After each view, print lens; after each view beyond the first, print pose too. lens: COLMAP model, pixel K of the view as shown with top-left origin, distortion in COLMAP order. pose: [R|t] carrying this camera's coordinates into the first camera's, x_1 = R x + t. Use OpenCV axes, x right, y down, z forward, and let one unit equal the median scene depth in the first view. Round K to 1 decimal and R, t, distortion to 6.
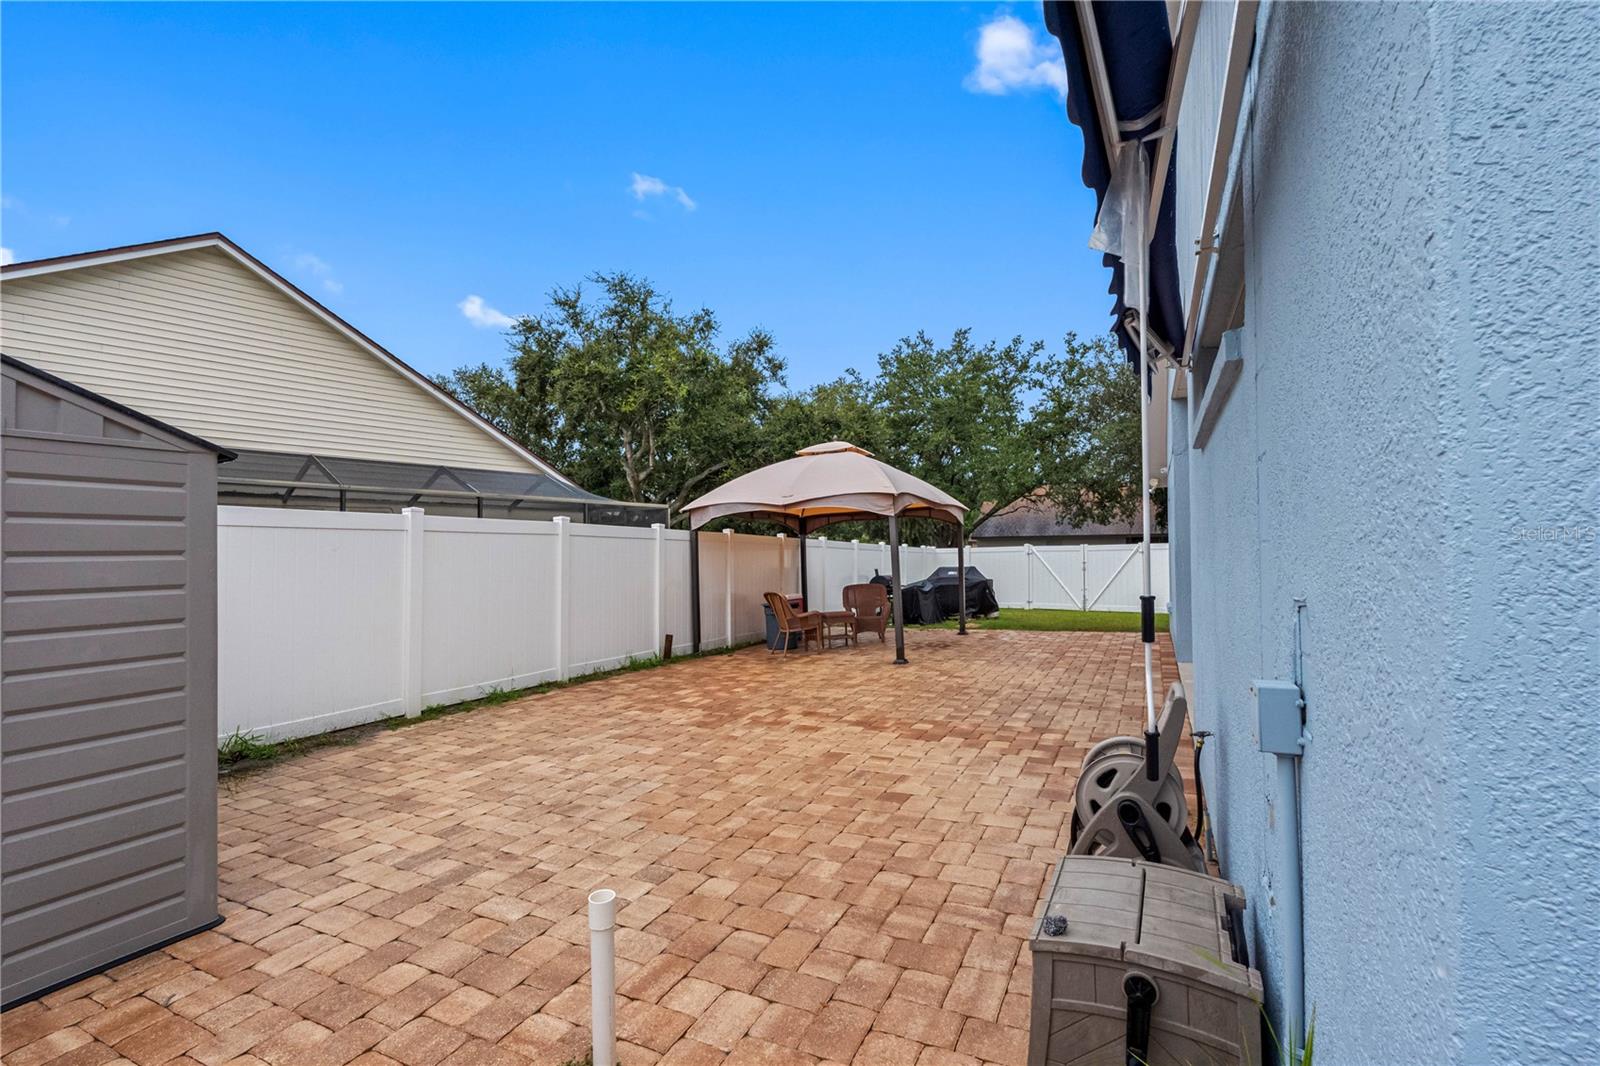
lens RADIAL K [[710.3, 0, 800.0], [0, 710.3, 533.0], [0, 0, 1]] dist [-0.003311, 0.000077]
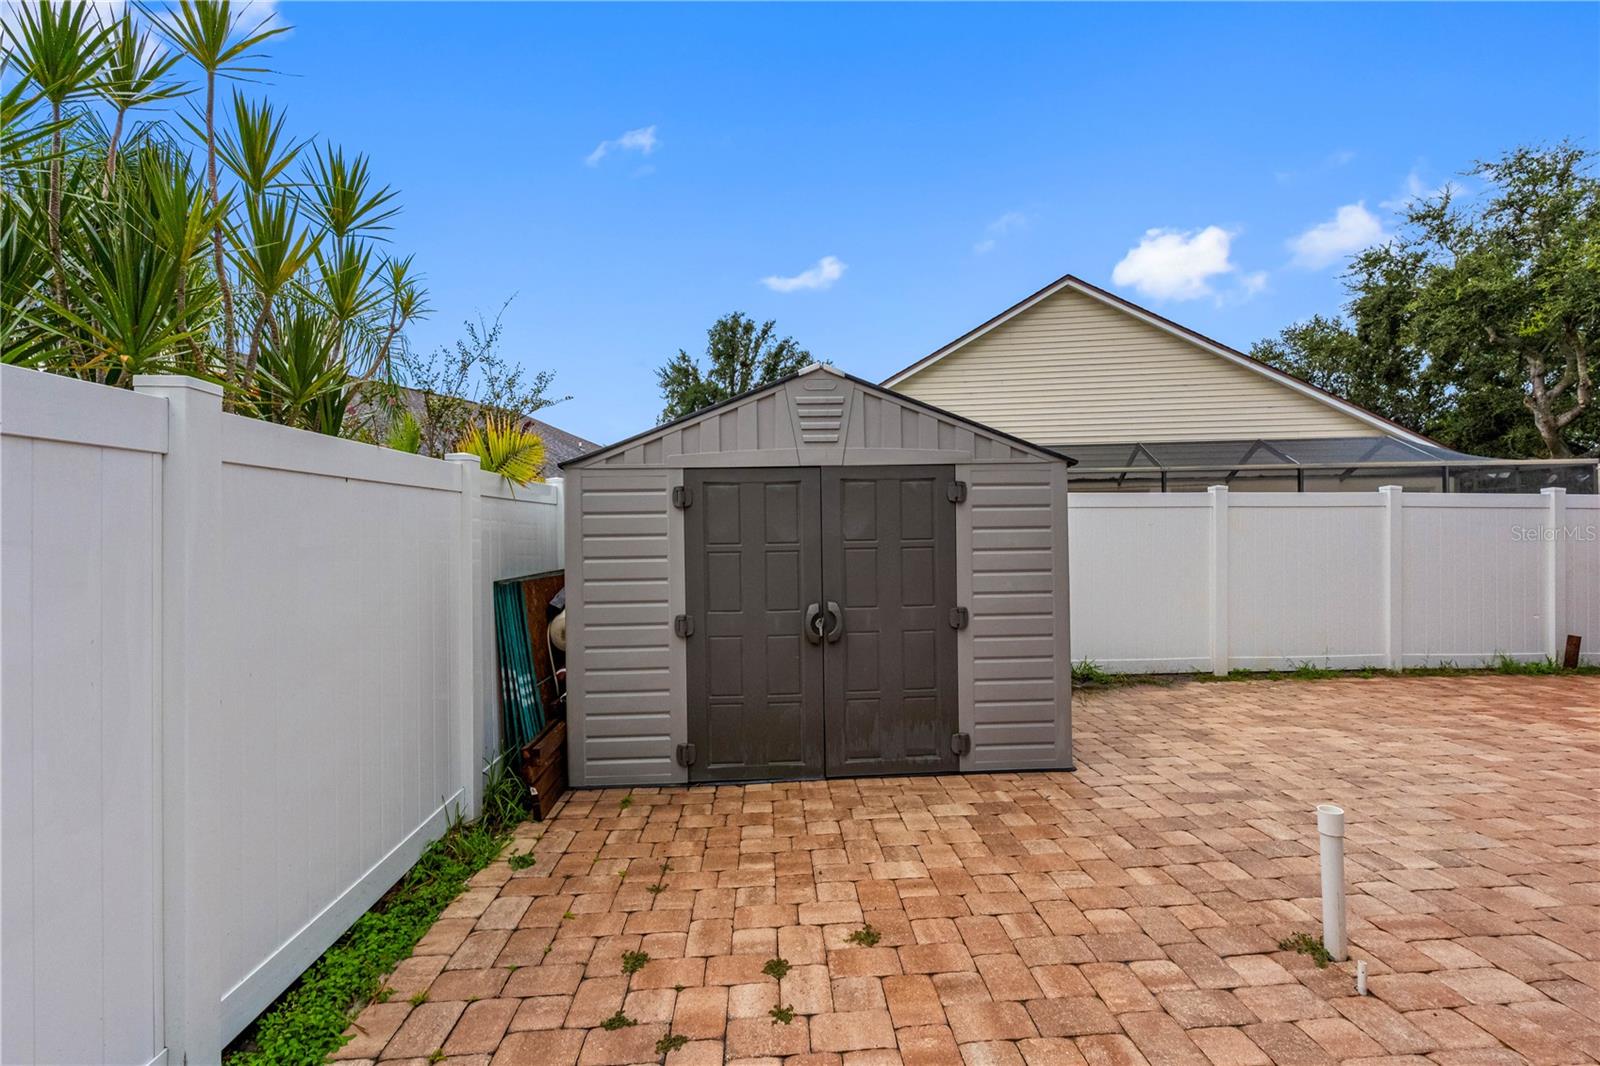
lens RADIAL K [[713.8, 0, 800.0], [0, 713.8, 533.0], [0, 0, 1]] dist [-0.003789, -0.000643]
pose [[0.492820, 0.004339, -0.870120, 0.069158], [0.026798, 0.999438, 0.020161, -0.001678], [0.869719, -0.033253, 0.492426, -0.077640]]
